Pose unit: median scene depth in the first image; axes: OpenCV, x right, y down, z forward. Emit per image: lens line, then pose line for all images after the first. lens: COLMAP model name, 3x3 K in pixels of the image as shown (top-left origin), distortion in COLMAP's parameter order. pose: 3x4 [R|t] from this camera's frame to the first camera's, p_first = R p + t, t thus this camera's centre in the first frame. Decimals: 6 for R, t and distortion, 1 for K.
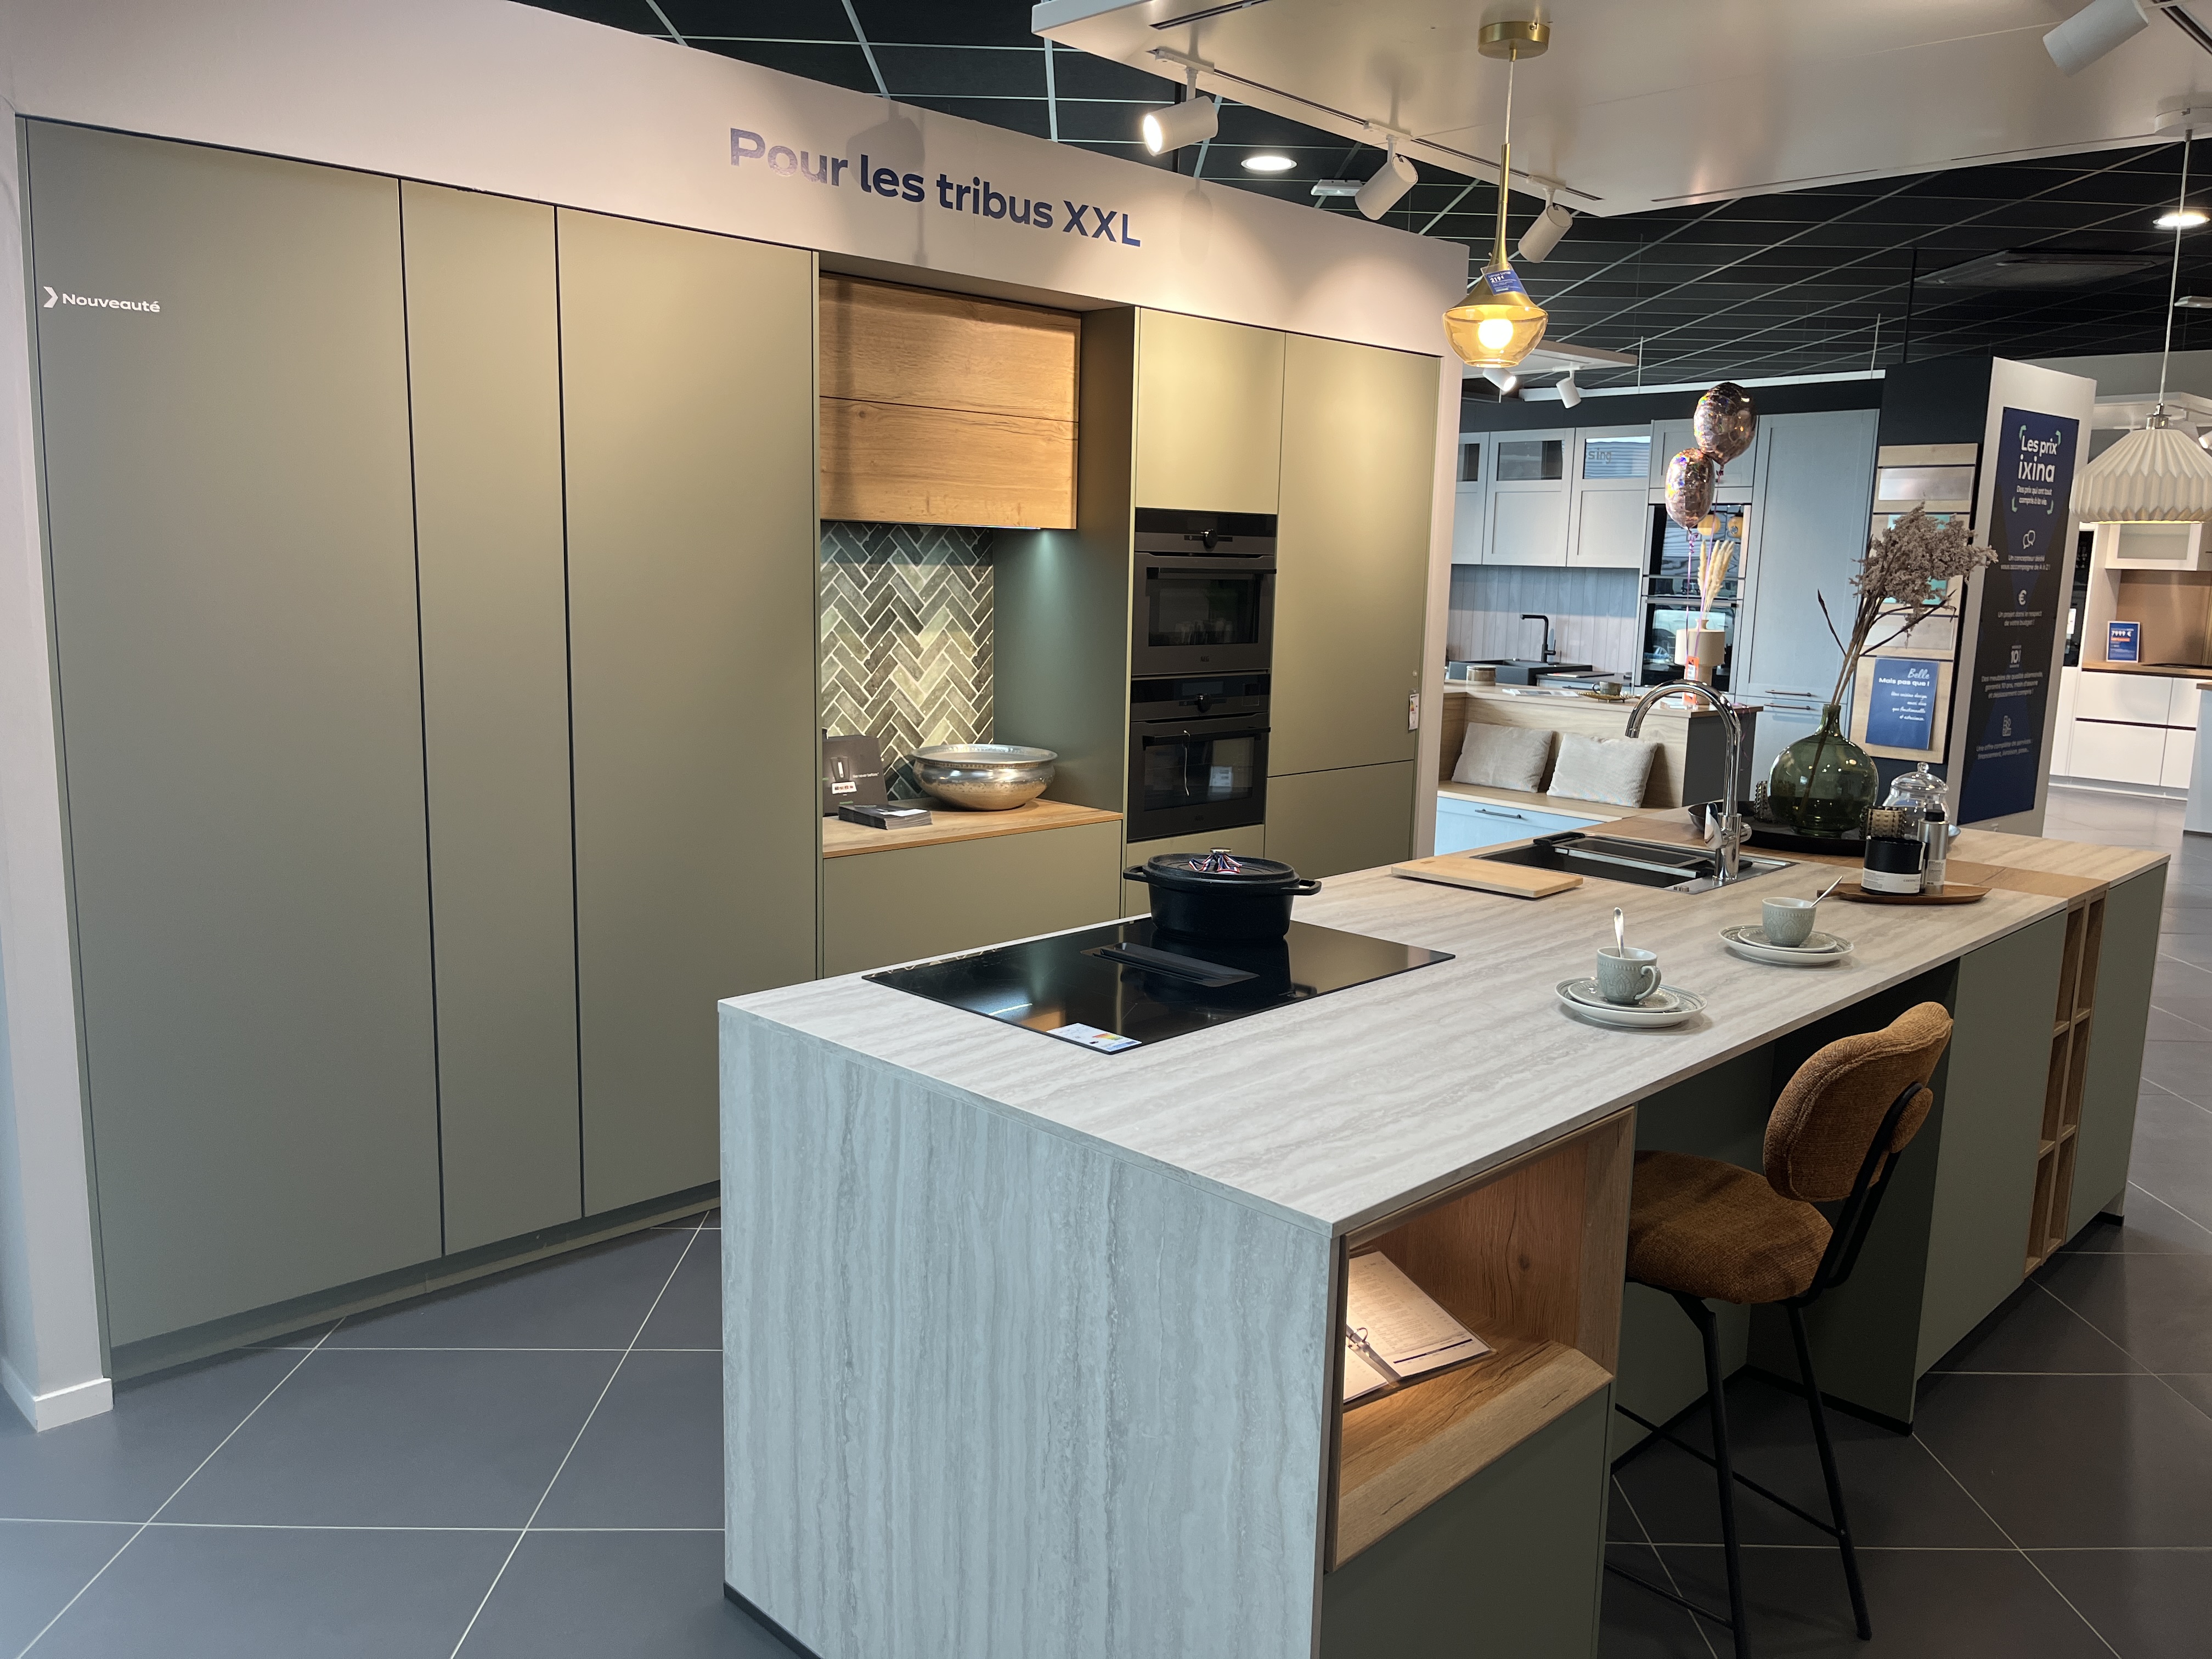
lens RADIAL K [[1669.9, 0, 1097.5], [0, 1669.9, 816.3], [0, 0, 1]] dist [0.008910, -0.004981]
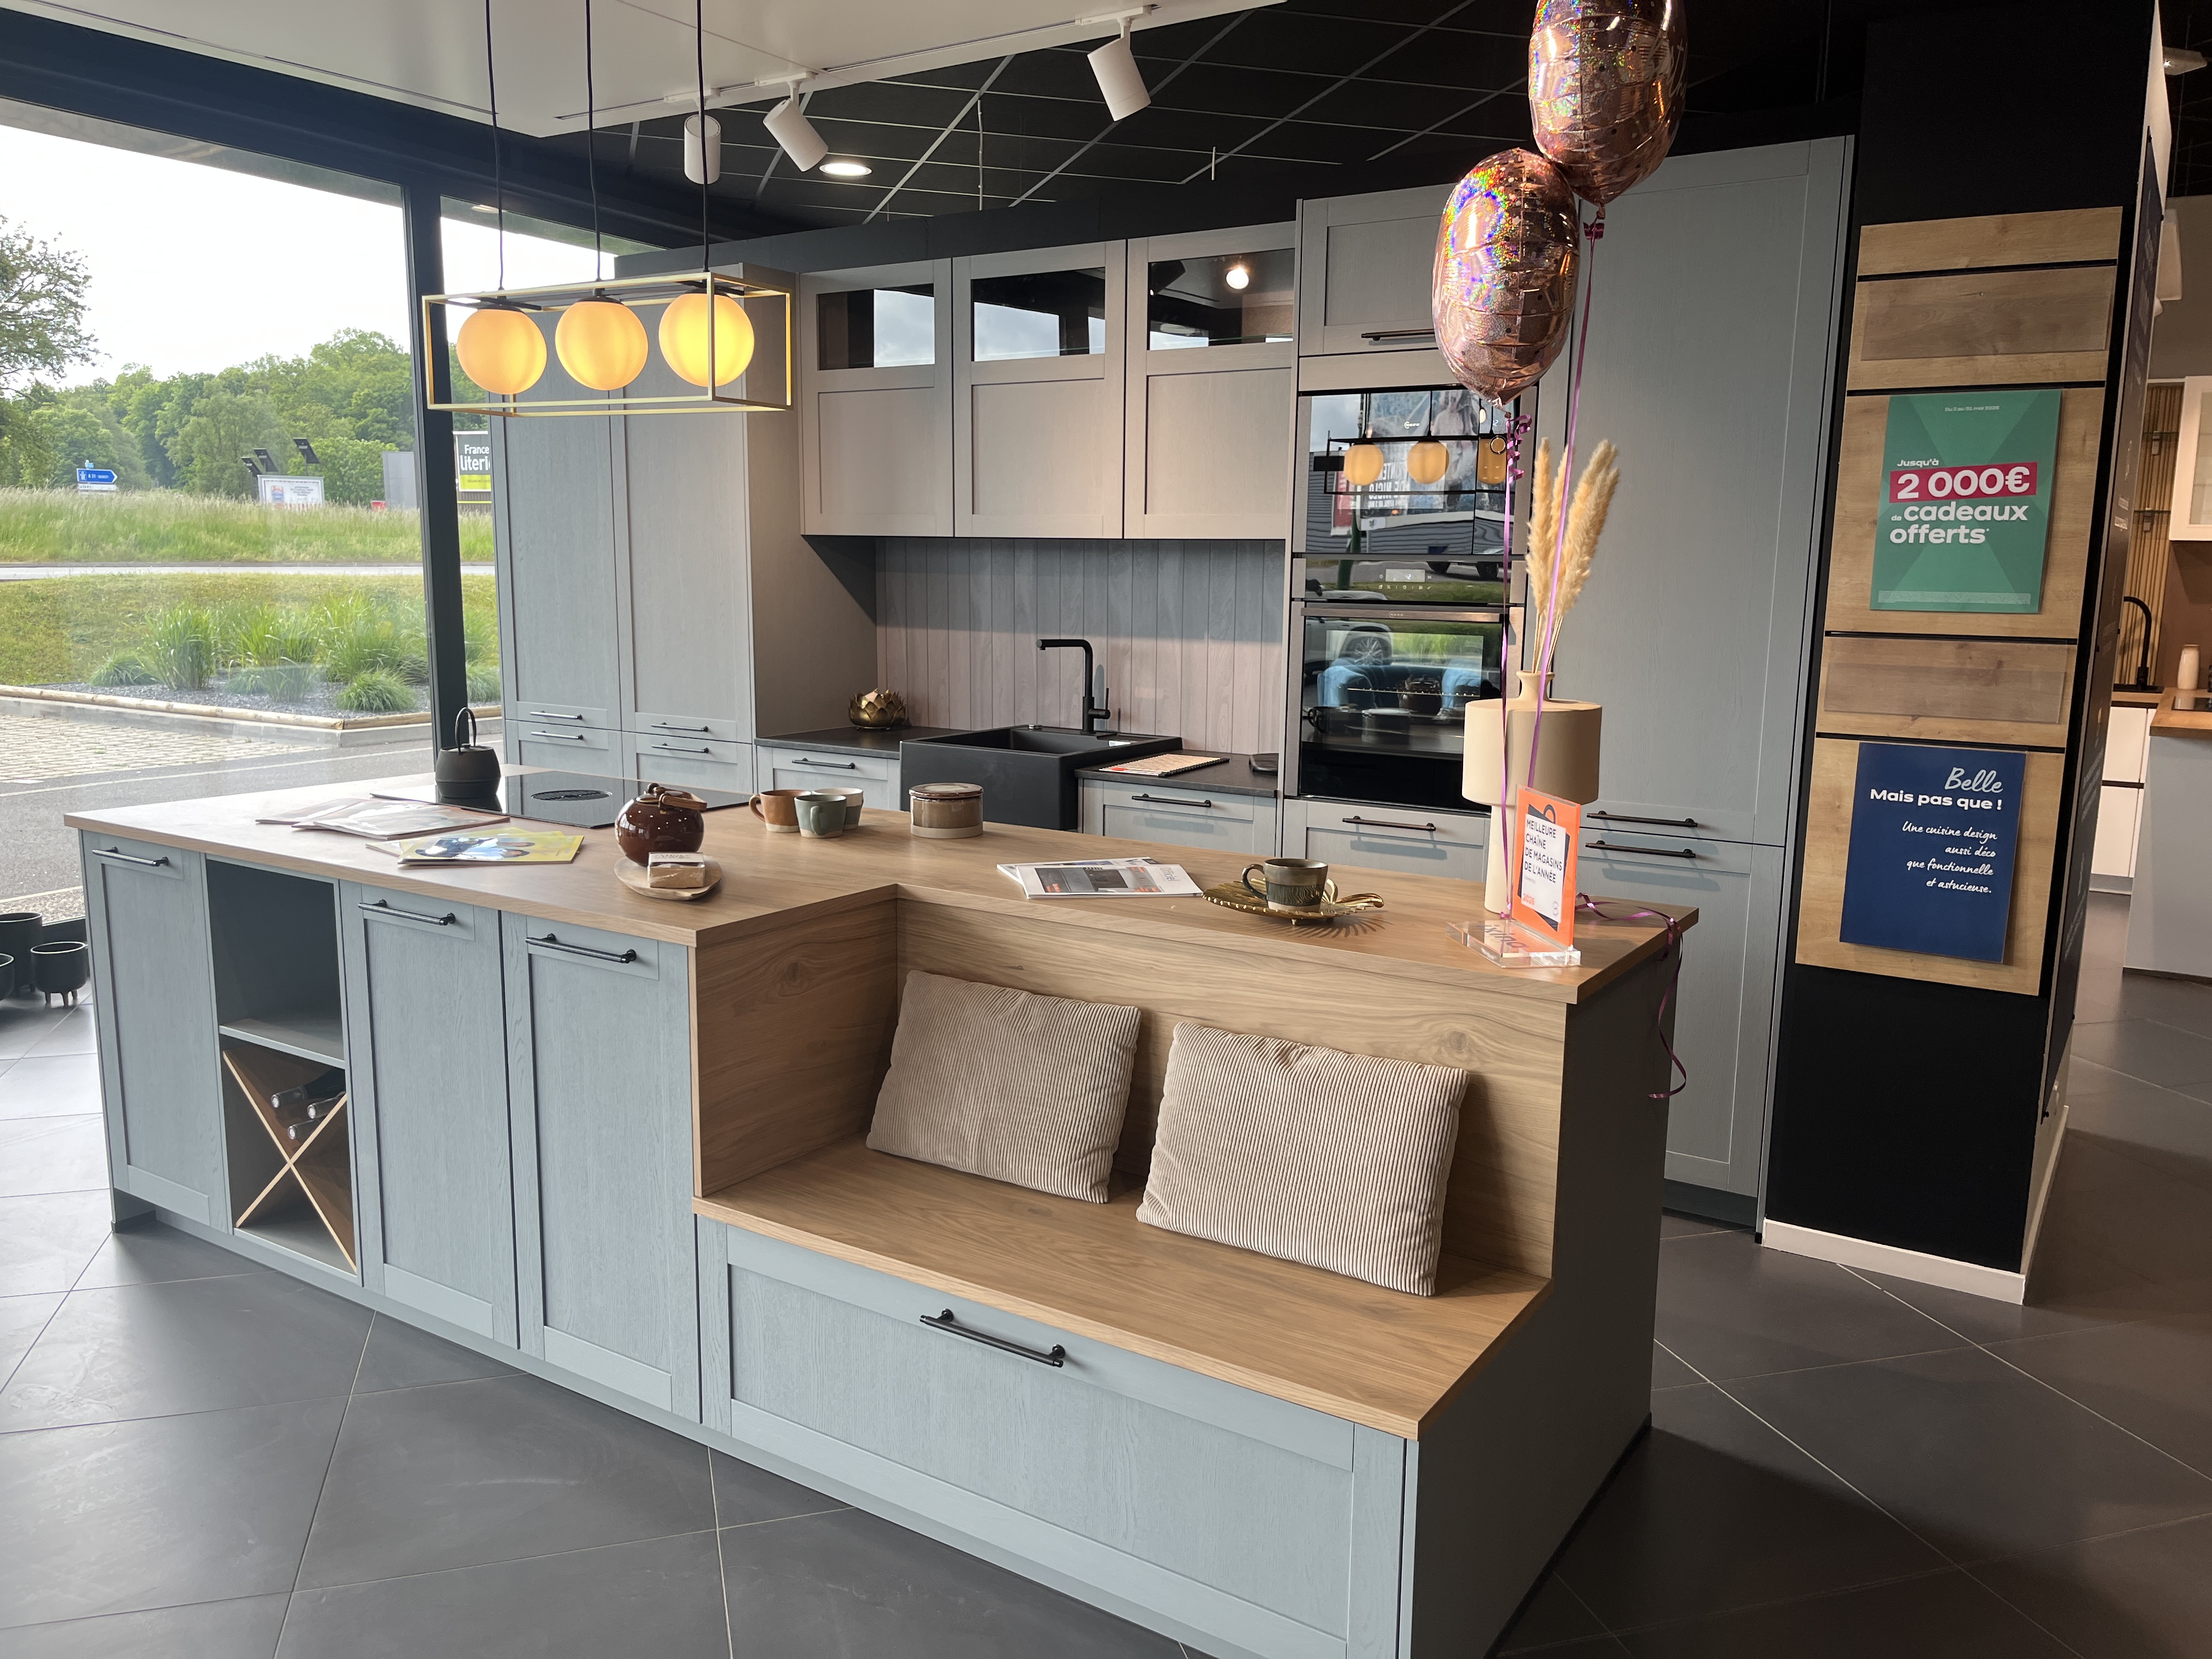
lens RADIAL K [[1669.9, 0, 1103.3], [0, 1669.9, 834.4], [0, 0, 1]] dist [0.008910, -0.004981]
pose [[0.960584, -0.058470, 0.271769, 0.137441], [0.054443, 0.998267, 0.022341, -0.074633], [-0.272605, -0.006664, 0.962103, 0.530907]]
